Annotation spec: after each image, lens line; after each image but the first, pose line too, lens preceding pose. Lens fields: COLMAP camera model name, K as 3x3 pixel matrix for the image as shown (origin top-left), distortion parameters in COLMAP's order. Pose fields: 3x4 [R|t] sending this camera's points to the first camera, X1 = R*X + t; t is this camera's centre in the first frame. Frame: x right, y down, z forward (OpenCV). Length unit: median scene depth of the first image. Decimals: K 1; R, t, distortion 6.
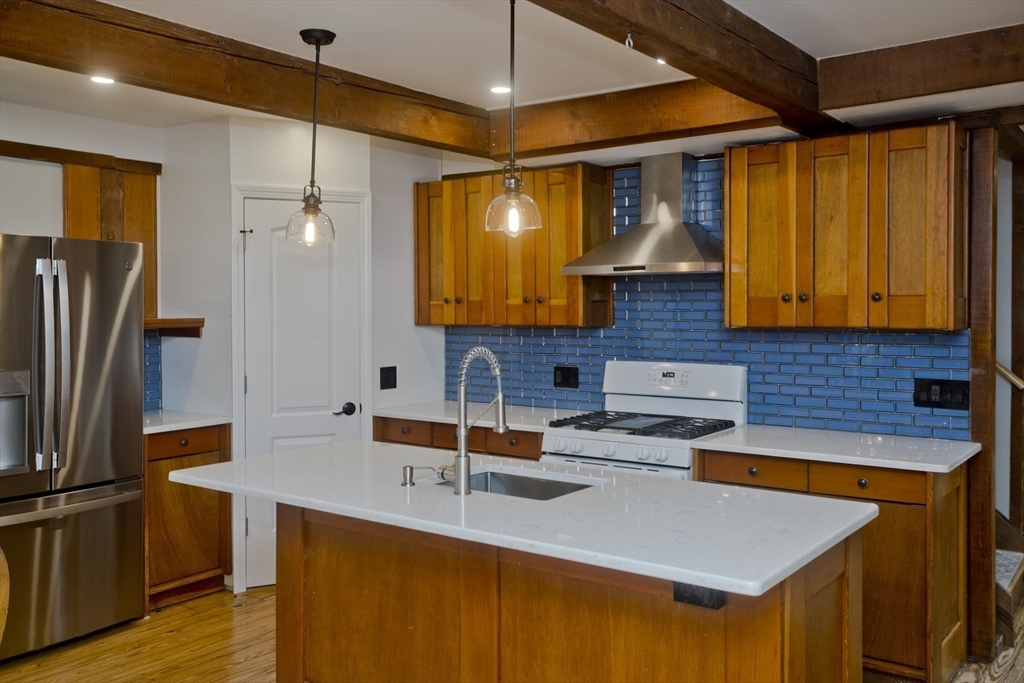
lens RADIAL K [[943.4, 0, 450.8], [0, 943.4, 311.3], [0, 0, 1]] dist [-0.006021, 0.000000]
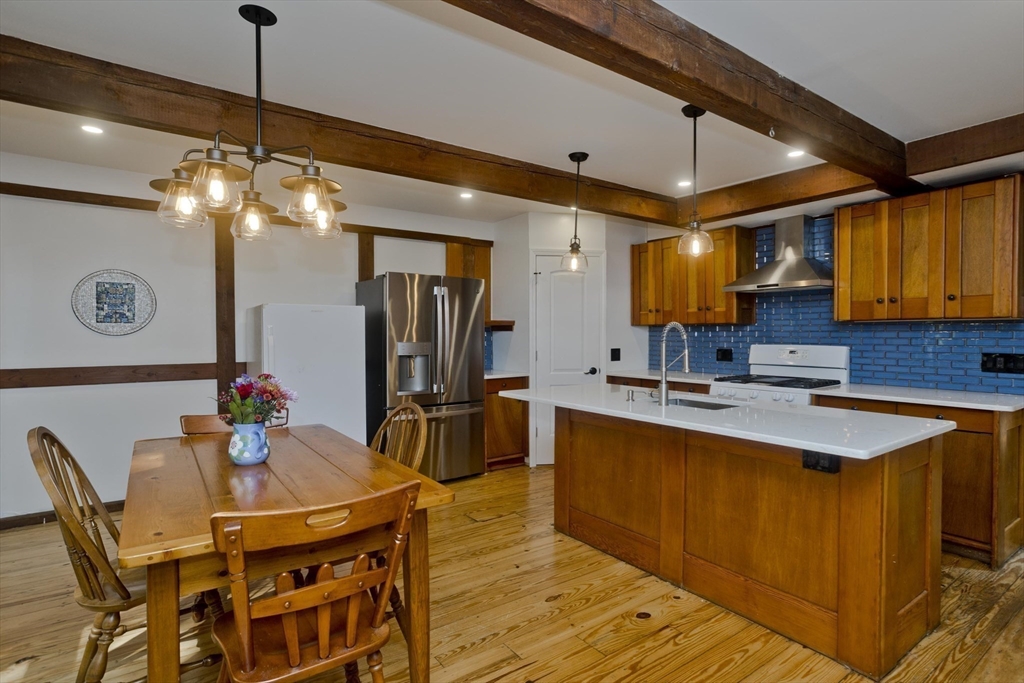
lens RADIAL K [[514.6, 0, 480.3], [0, 514.6, 340.9], [0, 0, 1]] dist [-0.033761, 0.014763]
pose [[0.950803, 0.006972, -0.309717, -0.011049], [-0.004322, 0.999948, 0.009244, 0.046539], [0.309766, -0.007451, 0.950784, 0.001902]]
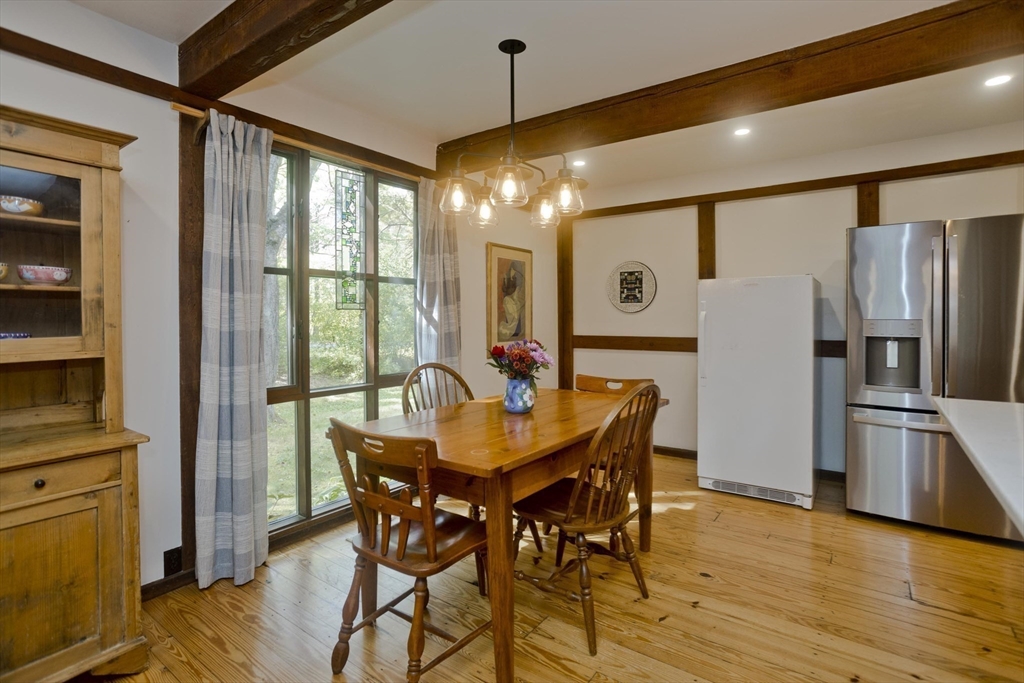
lens RADIAL K [[503.9, 0, 560.7], [0, 503.9, 318.4], [0, 0, 1]] dist [-0.038135, 0.020467]
pose [[0.066931, 0.006768, -0.997735, 0.237736], [-0.005115, 0.999966, 0.006440, 0.054509], [0.997744, 0.004672, 0.066964, 0.416354]]
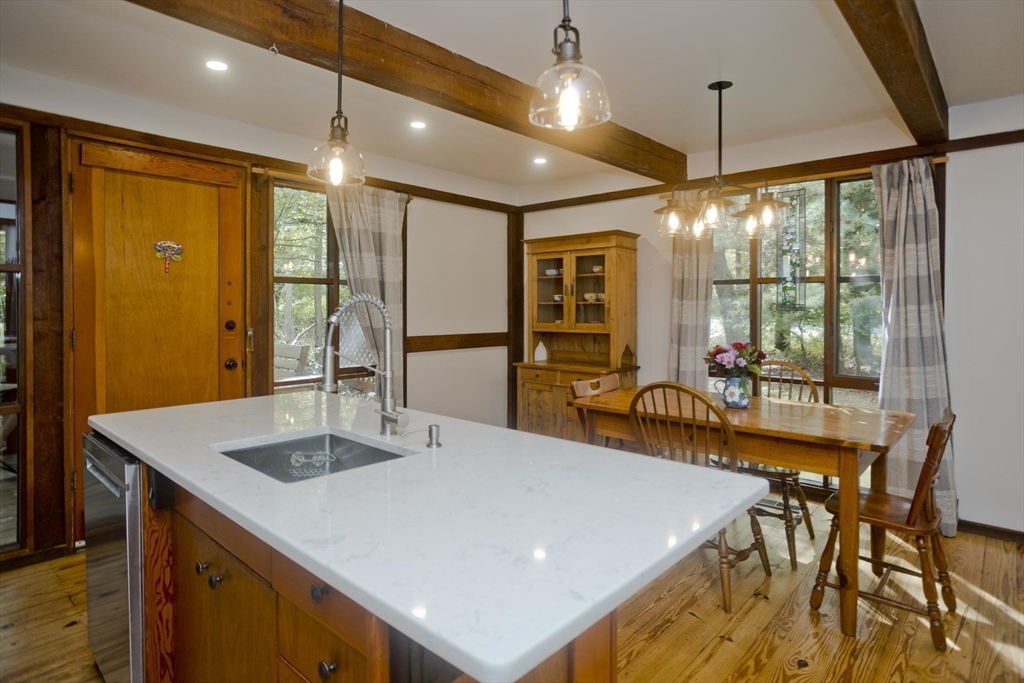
lens RADIAL K [[575.4, 0, 483.8], [0, 575.4, 309.7], [0, 0, 1]] dist [-0.012940, 0.007158]
pose [[-0.997004, -0.000826, 0.077350, -0.071551], [0.000643, 0.999820, 0.018962, 0.028479], [-0.077352, 0.018955, -0.996824, 1.140218]]
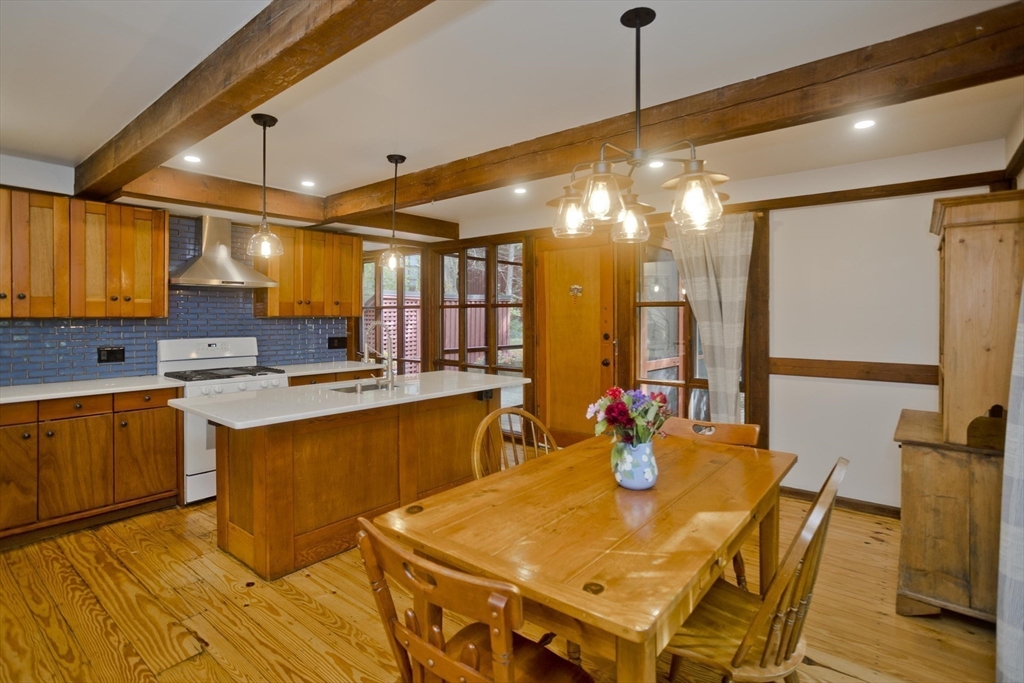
lens RADIAL K [[503.9, 0, 545.0], [0, 503.9, 317.5], [0, 0, 1]] dist [-0.038135, 0.020467]
pose [[-0.032811, 0.001915, 0.999460, -0.772226], [0.008098, 0.999966, -0.001650, 0.025740], [-0.999429, 0.008039, -0.032826, 0.475947]]
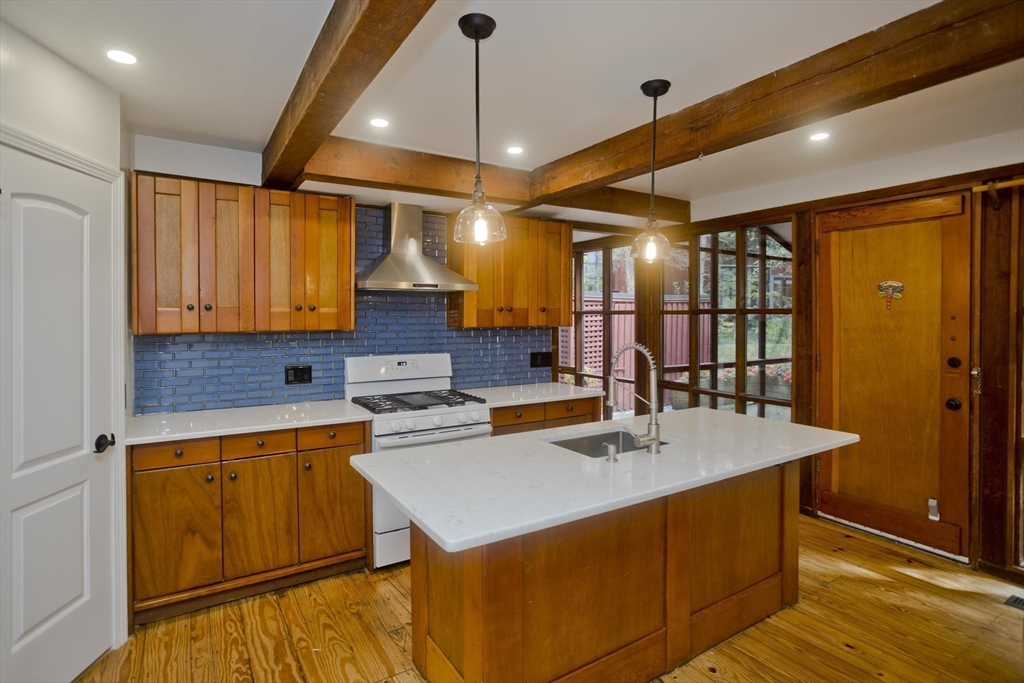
lens RADIAL K [[536.0, 0, 543.0], [0, 536.0, 328.7], [0, 0, 1]] dist [-0.023126, 0.009821]
pose [[0.288194, -0.019019, 0.957383, -0.517215], [0.005678, 0.999819, 0.018153, 0.003100], [-0.957555, 0.000205, 0.288249, 0.642863]]
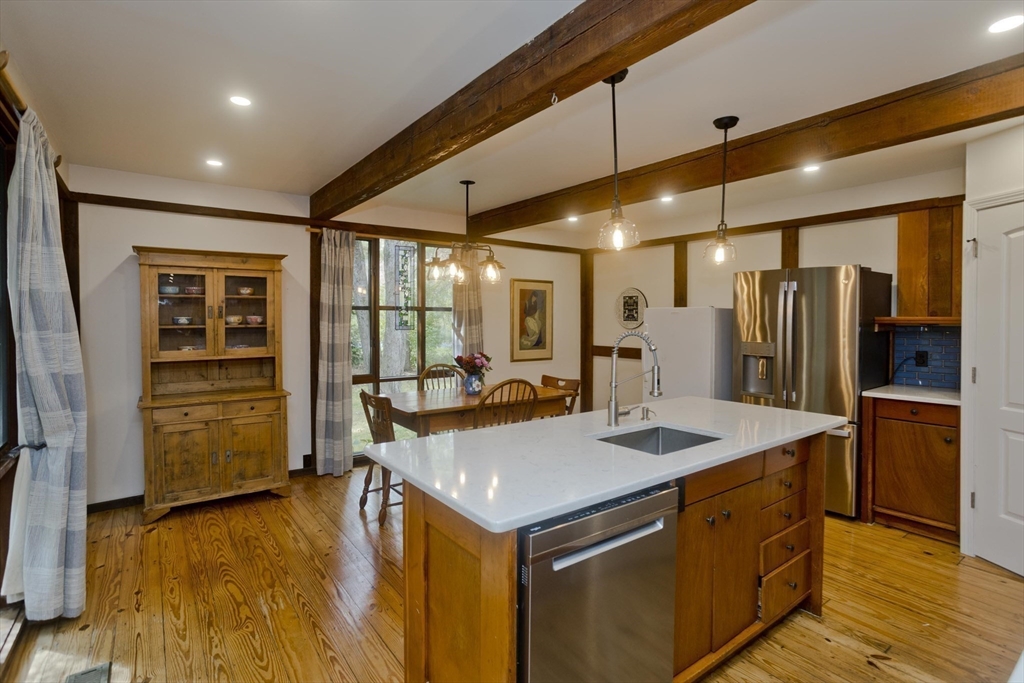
lens RADIAL K [[503.9, 0, 534.9], [0, 503.9, 325.8], [0, 0, 1]] dist [-0.038135, 0.020467]
pose [[-0.242799, 0.015714, -0.969949, 0.574171], [-0.009560, 0.999781, 0.018590, 0.013701], [0.970029, 0.013787, -0.242596, 0.748811]]
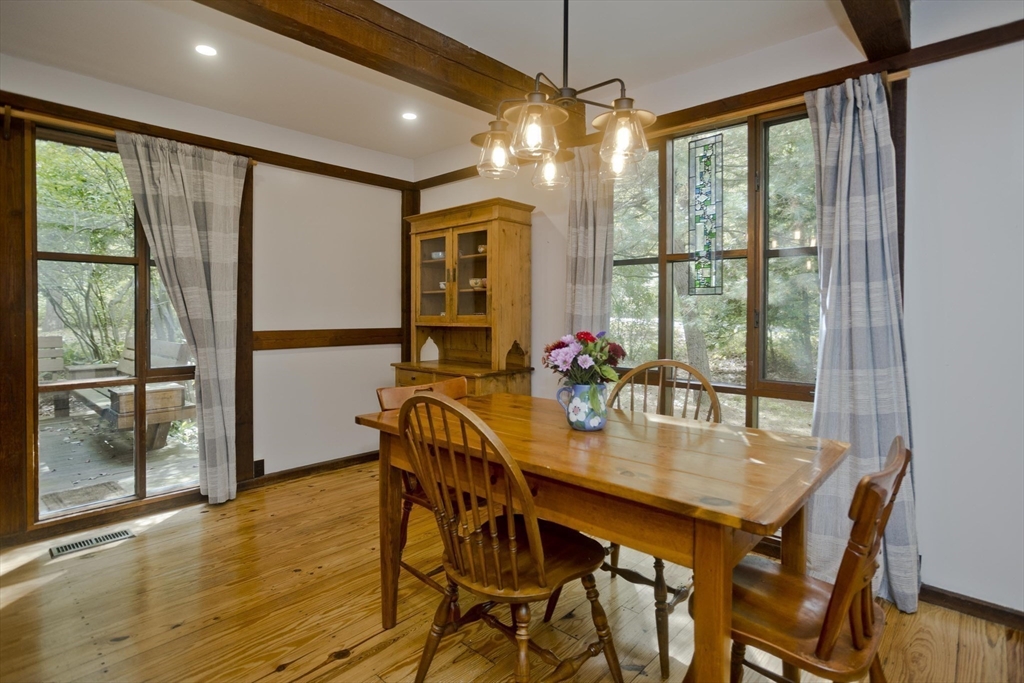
lens RADIAL K [[536.0, 0, 479.8], [0, 536.0, 318.4], [0, 0, 1]] dist [-0.023126, 0.009821]
pose [[-0.995566, -0.002505, 0.094034, -0.283289], [-0.000172, 0.999692, 0.024813, 0.060644], [-0.094067, 0.024687, -0.995260, 0.855434]]
